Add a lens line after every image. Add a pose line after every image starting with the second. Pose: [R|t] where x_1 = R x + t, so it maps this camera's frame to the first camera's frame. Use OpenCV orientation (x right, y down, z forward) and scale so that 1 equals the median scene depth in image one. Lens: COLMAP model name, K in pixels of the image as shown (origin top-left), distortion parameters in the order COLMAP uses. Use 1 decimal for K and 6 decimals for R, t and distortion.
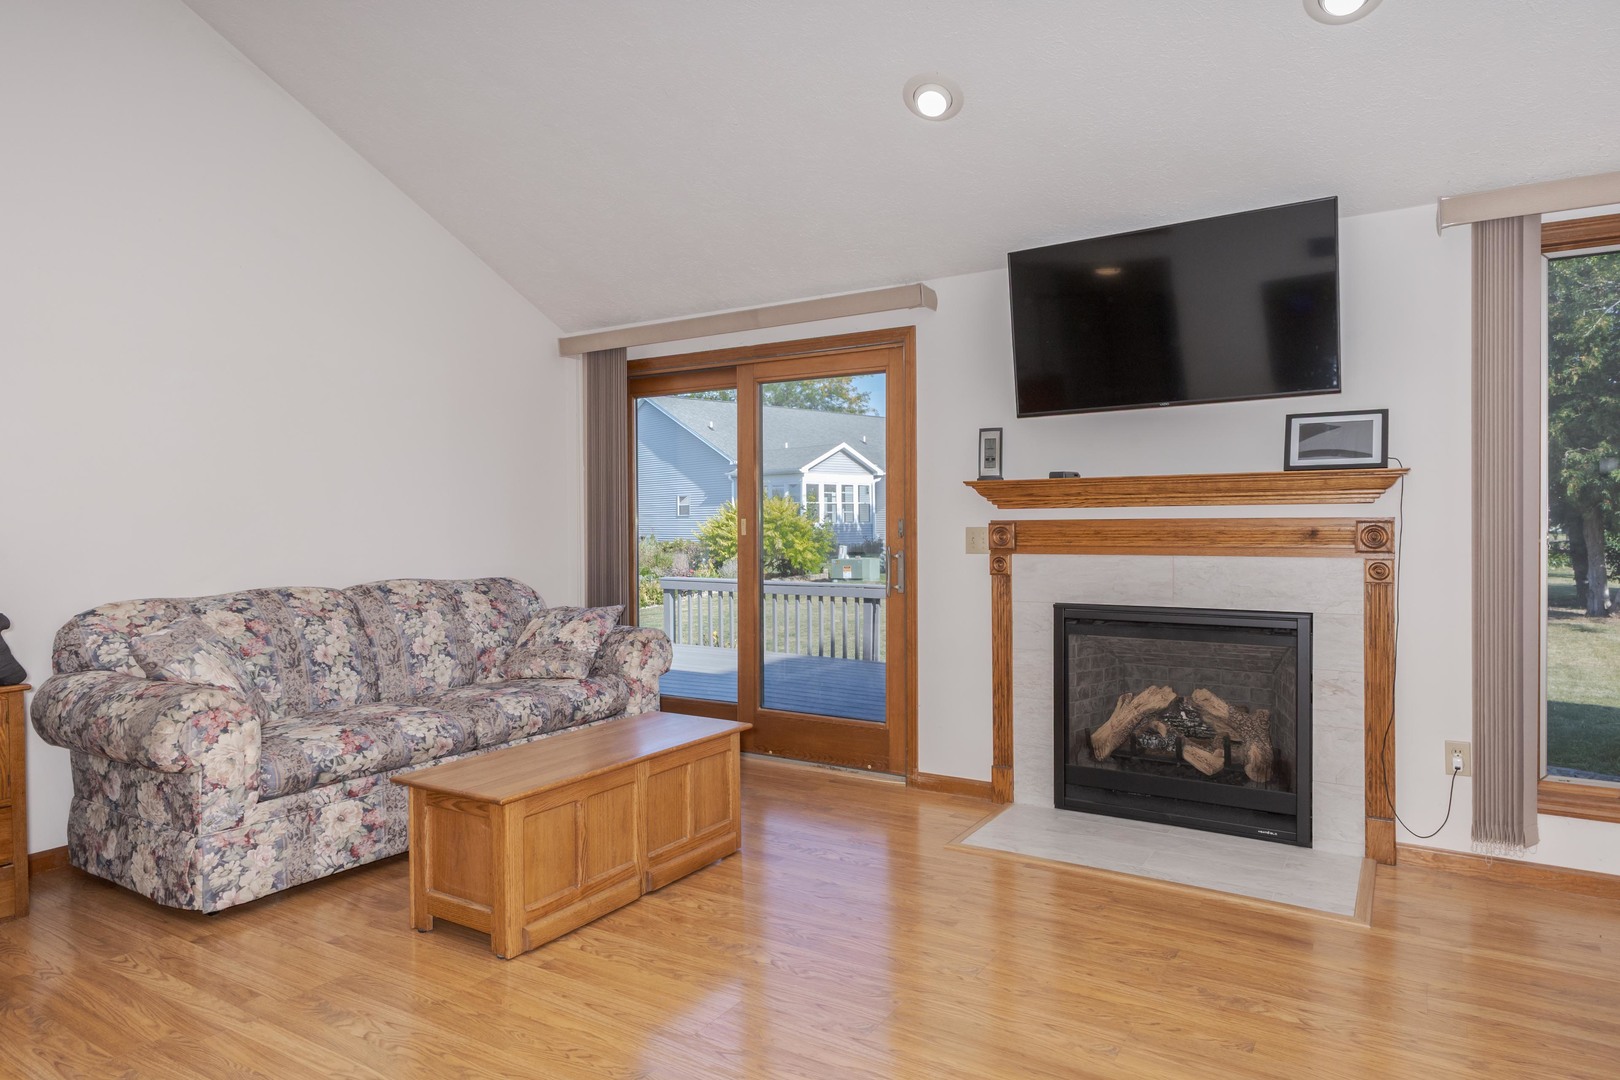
lens RADIAL K [[960.4, 0, 804.6], [0, 960.4, 533.5], [0, 0, 1]] dist [0.001712, 0.000816]
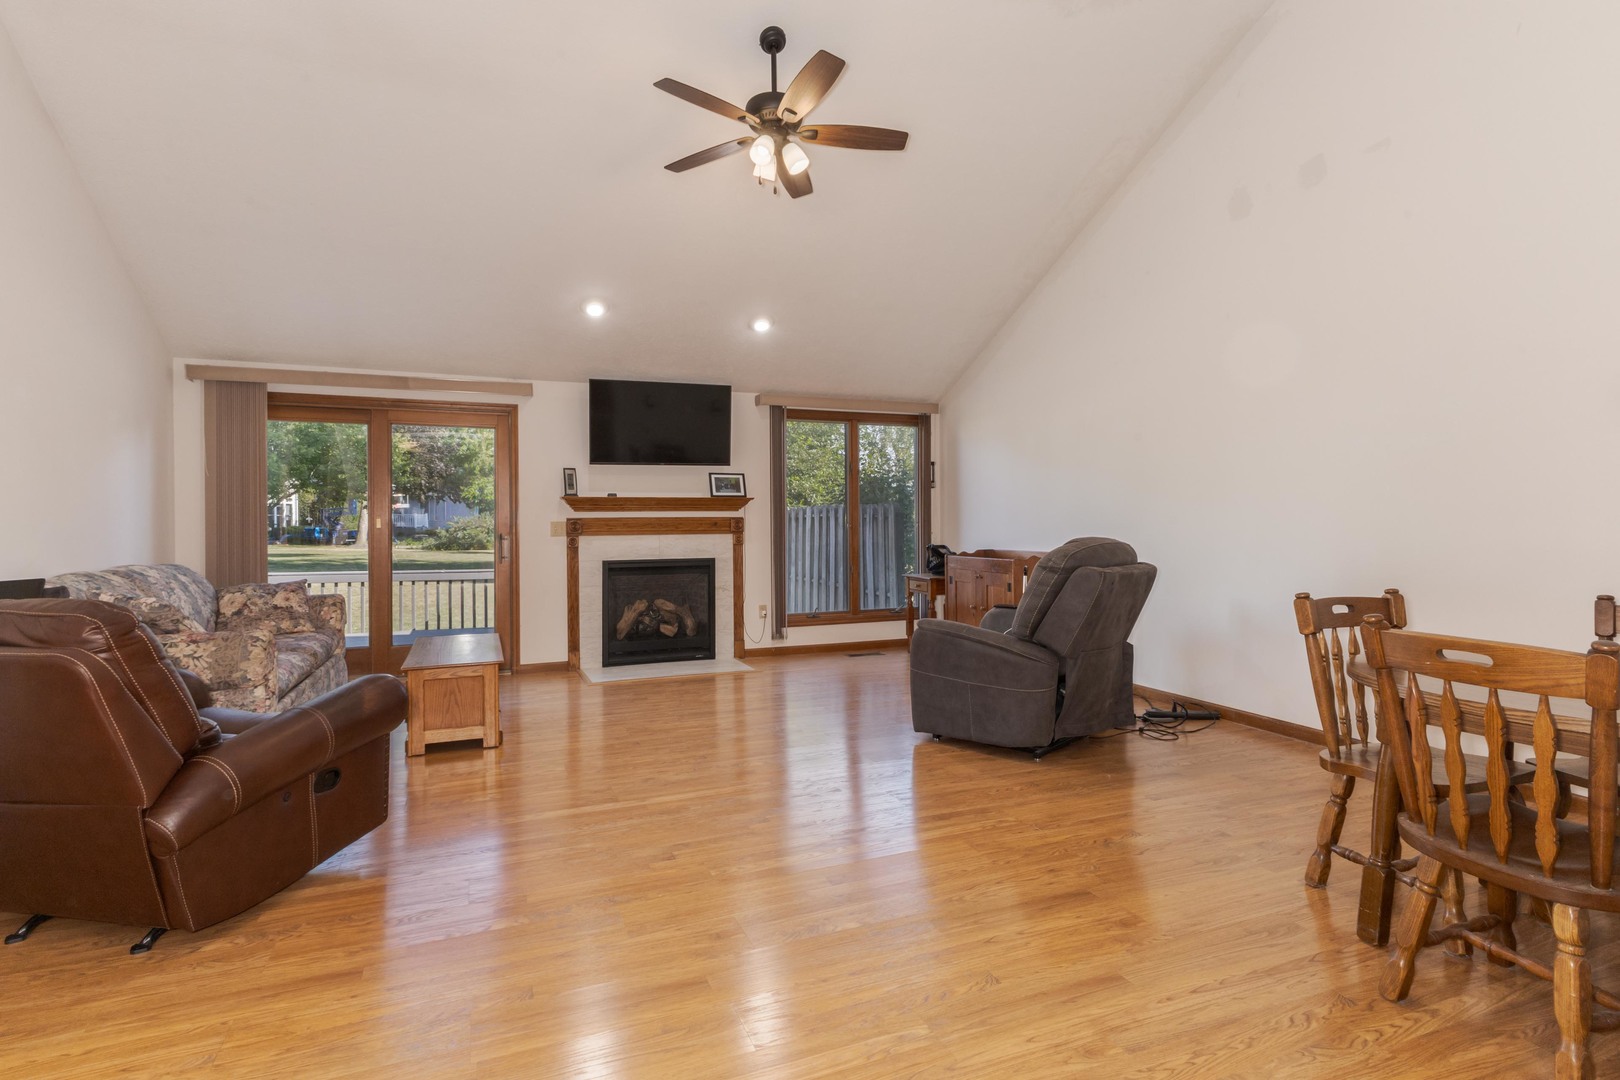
lens RADIAL K [[810.4, 0, 805.5], [0, 810.4, 519.2], [0, 0, 1]] dist [0.016373, 0.000080]
pose [[0.580895, 0.003451, 0.813971, -0.846339], [0.012165, 0.999843, -0.012921, 0.015503], [-0.813887, 0.017407, 0.580762, -0.287273]]
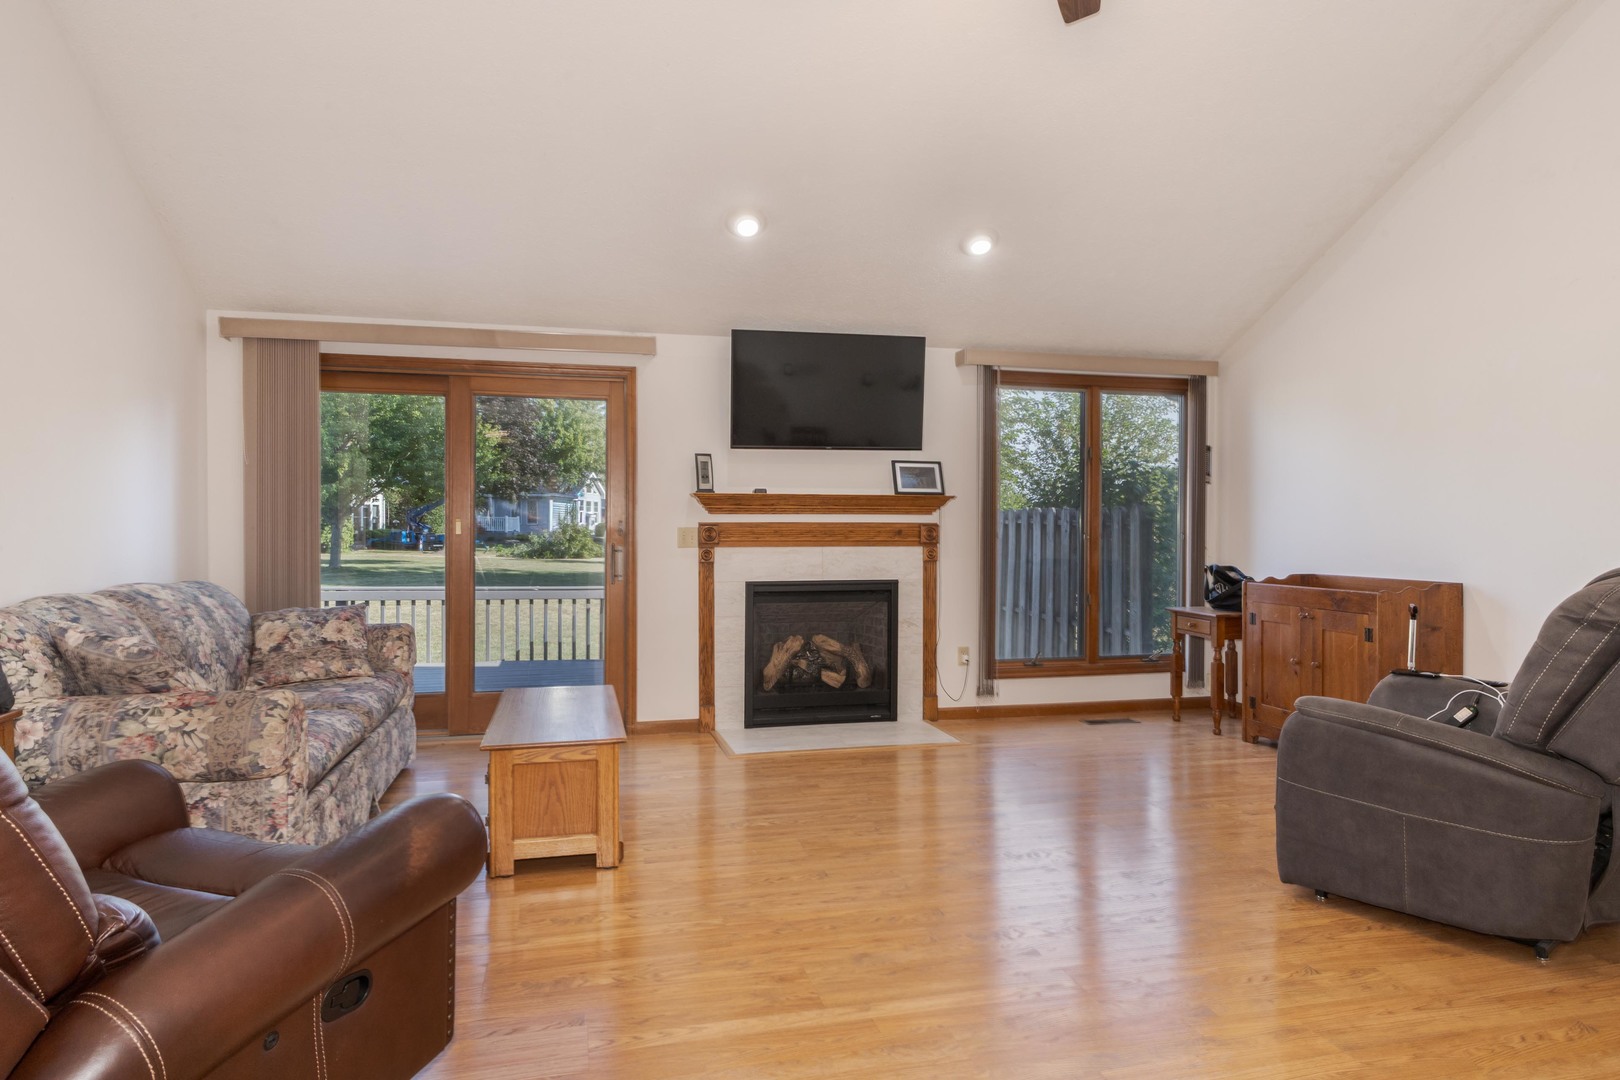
lens RADIAL K [[960.4, 0, 804.6], [0, 960.4, 533.5], [0, 0, 1]] dist [0.001712, 0.000816]
pose [[0.693178, 0.001997, 0.720764, -0.702774], [0.002636, 0.999982, -0.005305, 0.009703], [-0.720762, 0.005577, 0.693160, -0.034476]]
